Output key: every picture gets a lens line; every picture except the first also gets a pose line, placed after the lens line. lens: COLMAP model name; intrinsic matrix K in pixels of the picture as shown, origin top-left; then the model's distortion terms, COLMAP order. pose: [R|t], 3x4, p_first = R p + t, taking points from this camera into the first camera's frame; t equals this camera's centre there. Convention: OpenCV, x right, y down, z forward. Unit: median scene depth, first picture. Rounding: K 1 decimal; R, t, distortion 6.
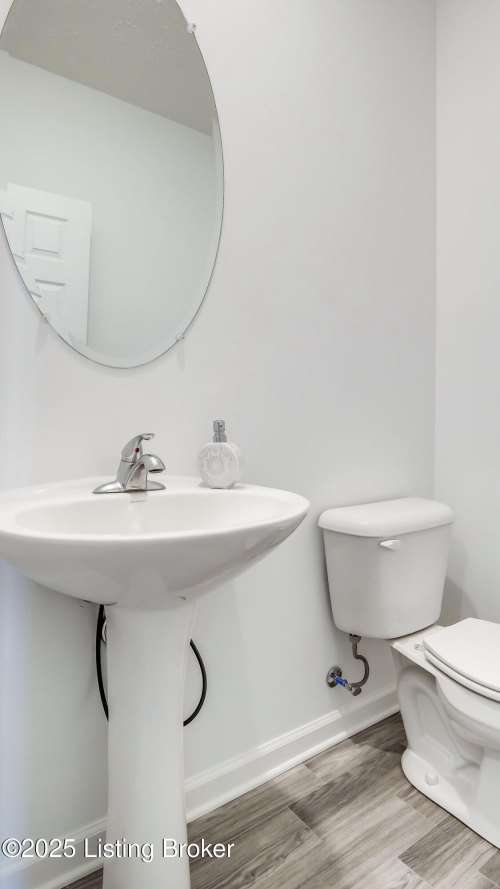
lens RADIAL K [[471.4, 0, 248.5], [0, 471.4, 440.4], [0, 0, 1]] dist [0.002315, 0.001133]
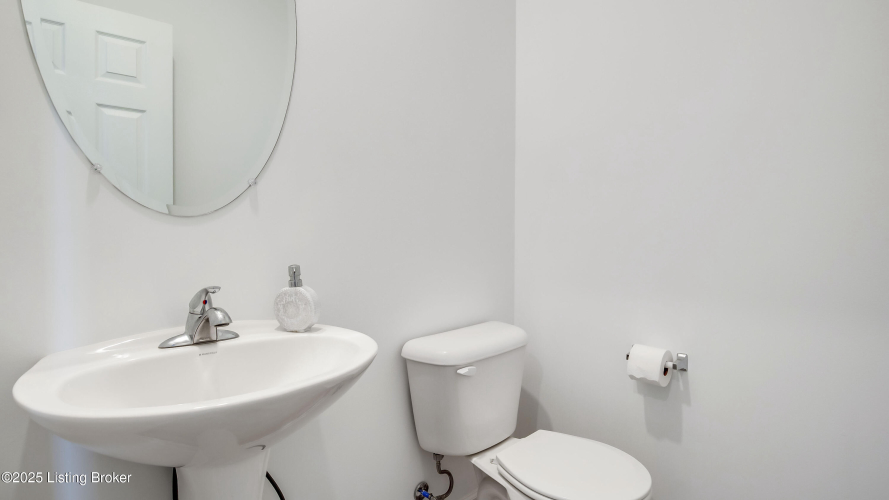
lens RADIAL K [[447.1, 0, 445.9], [0, 447.1, 251.2], [0, 0, 1]] dist [0.003944, 0.002144]
pose [[0.992208, -0.027197, 0.121588, 0.142691], [0.020746, 0.998325, 0.054012, -0.115521], [-0.122853, -0.051069, 0.991110, 0.003110]]
